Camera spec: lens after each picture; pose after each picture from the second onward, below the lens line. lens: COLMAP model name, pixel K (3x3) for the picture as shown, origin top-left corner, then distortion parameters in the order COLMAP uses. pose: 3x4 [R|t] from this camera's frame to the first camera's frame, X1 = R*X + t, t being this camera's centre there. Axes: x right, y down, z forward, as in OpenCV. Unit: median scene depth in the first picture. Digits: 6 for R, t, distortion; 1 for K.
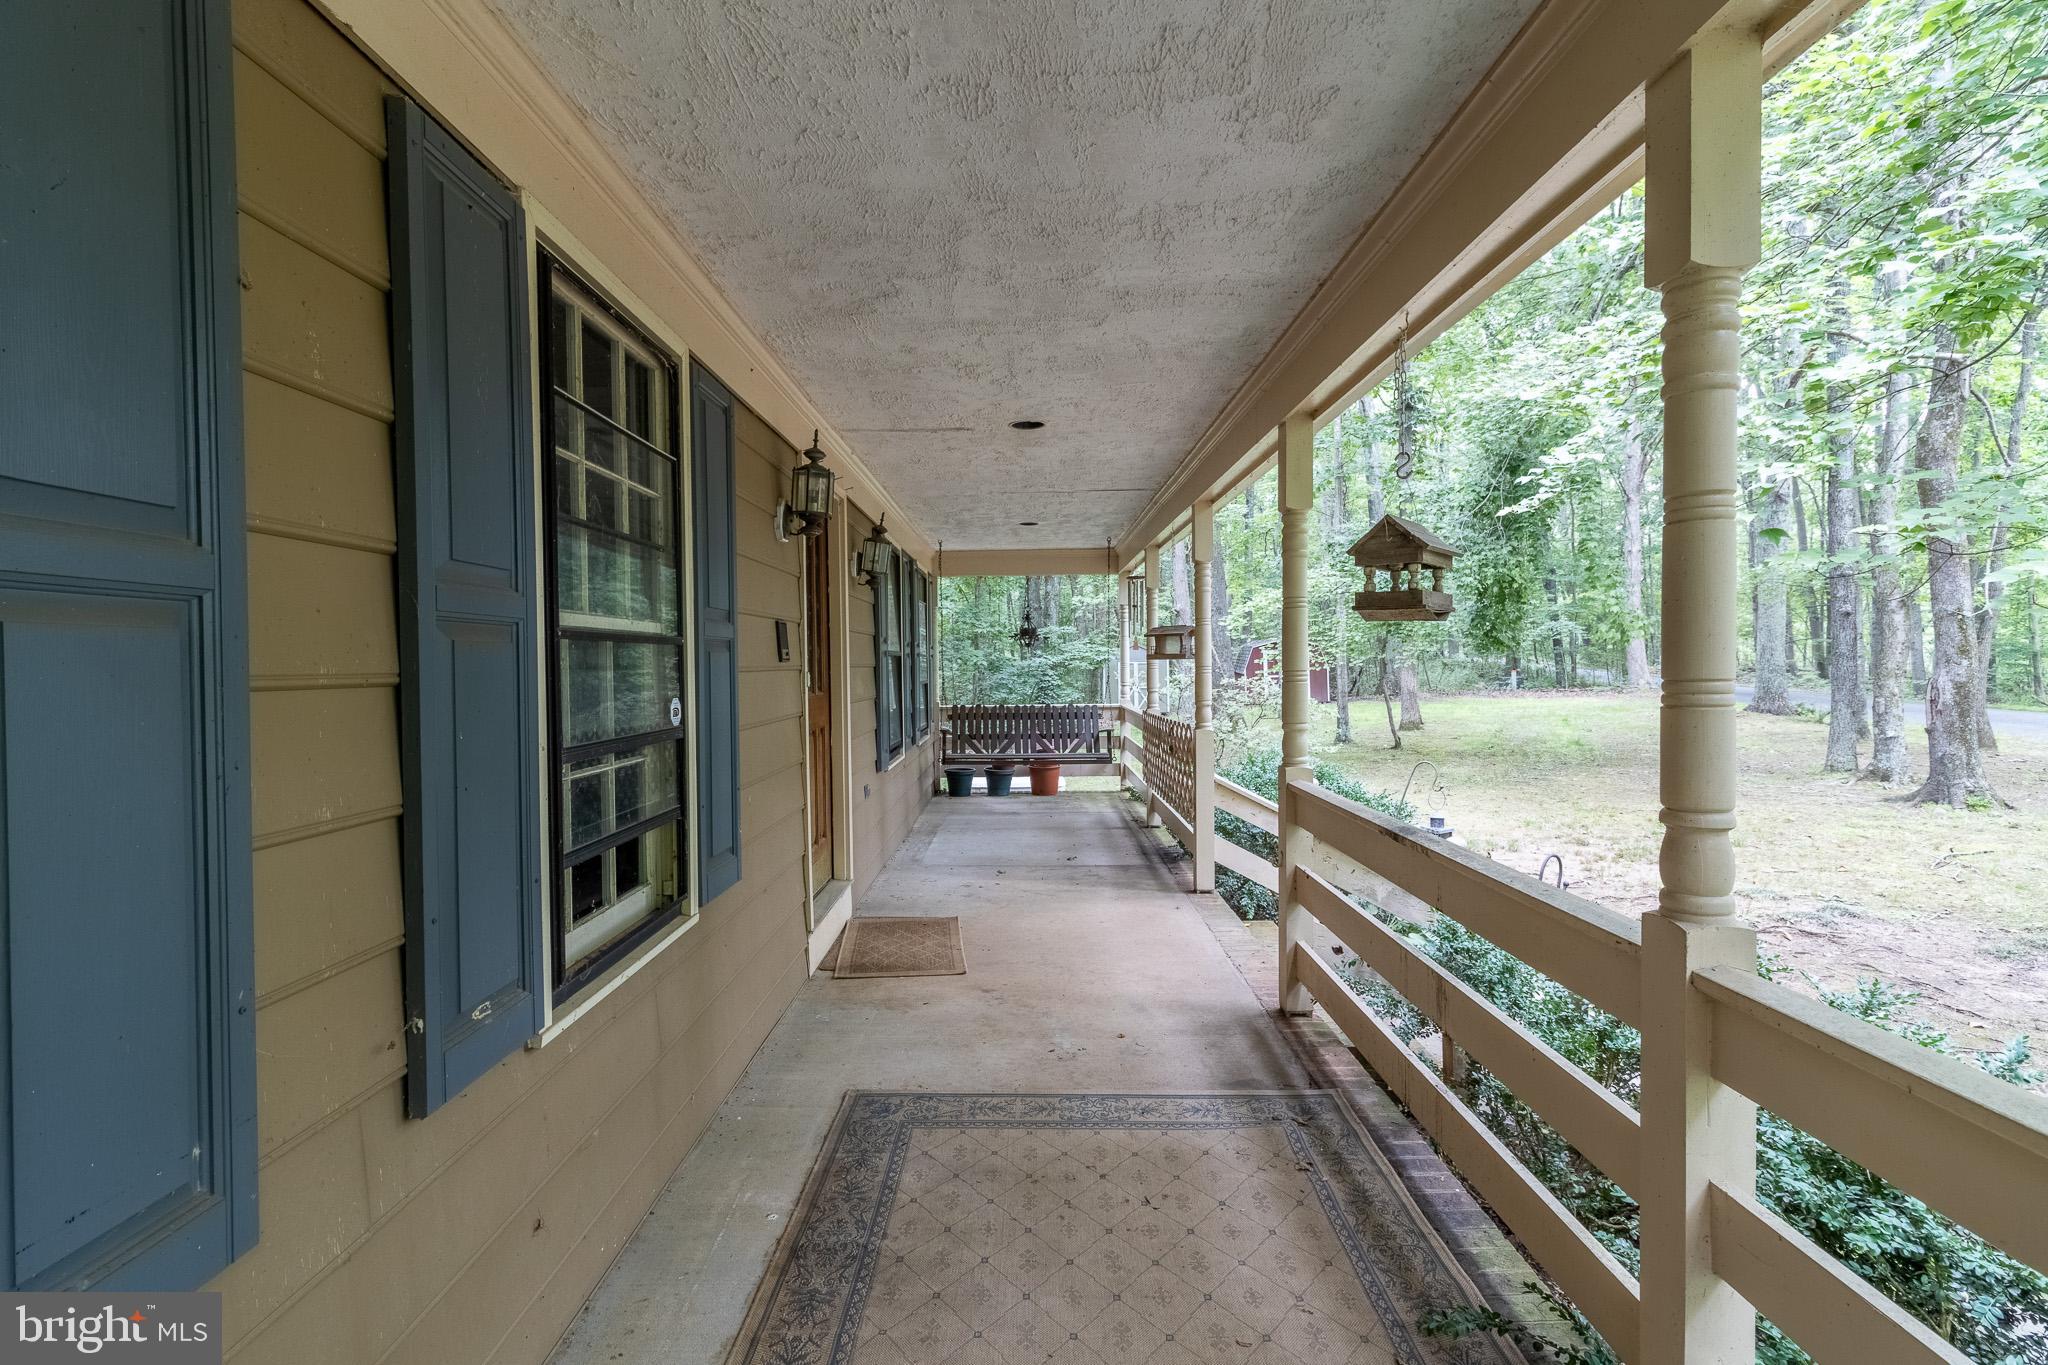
lens RADIAL K [[936.0, 0, 1022.4], [0, 936.0, 678.4], [0, 0, 1]] dist [0.014094, -0.000647]
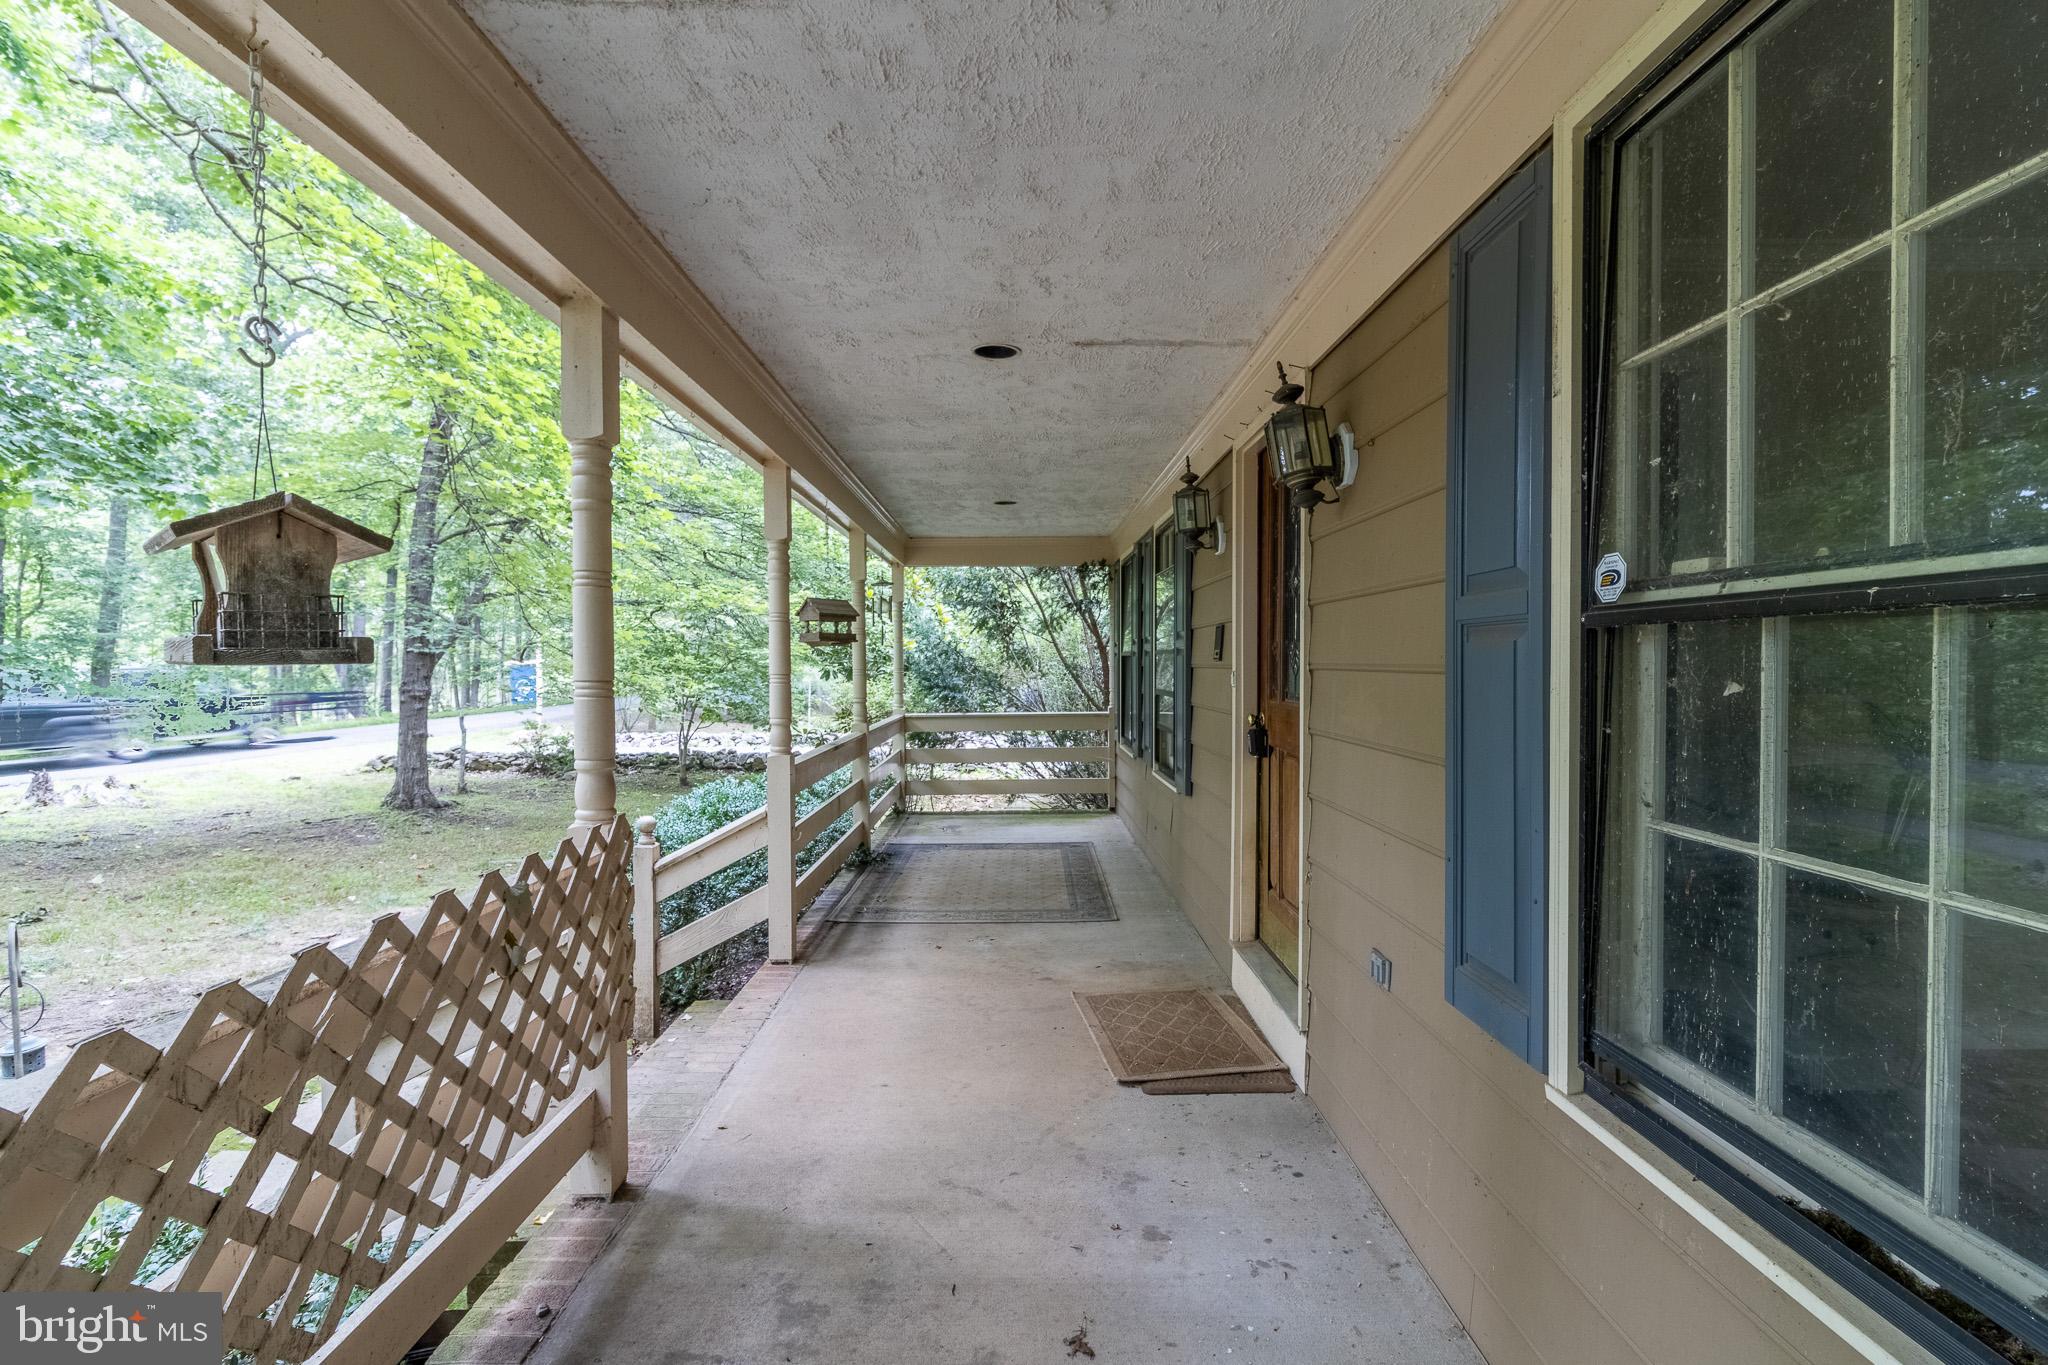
lens RADIAL K [[936.0, 0, 1025.9], [0, 936.0, 677.1], [0, 0, 1]] dist [0.014094, -0.000647]
pose [[-0.999828, 0.014022, -0.012141, -0.007035], [0.013592, 0.999302, 0.034785, -0.042438], [0.012621, 0.034614, -0.999321, 2.220315]]
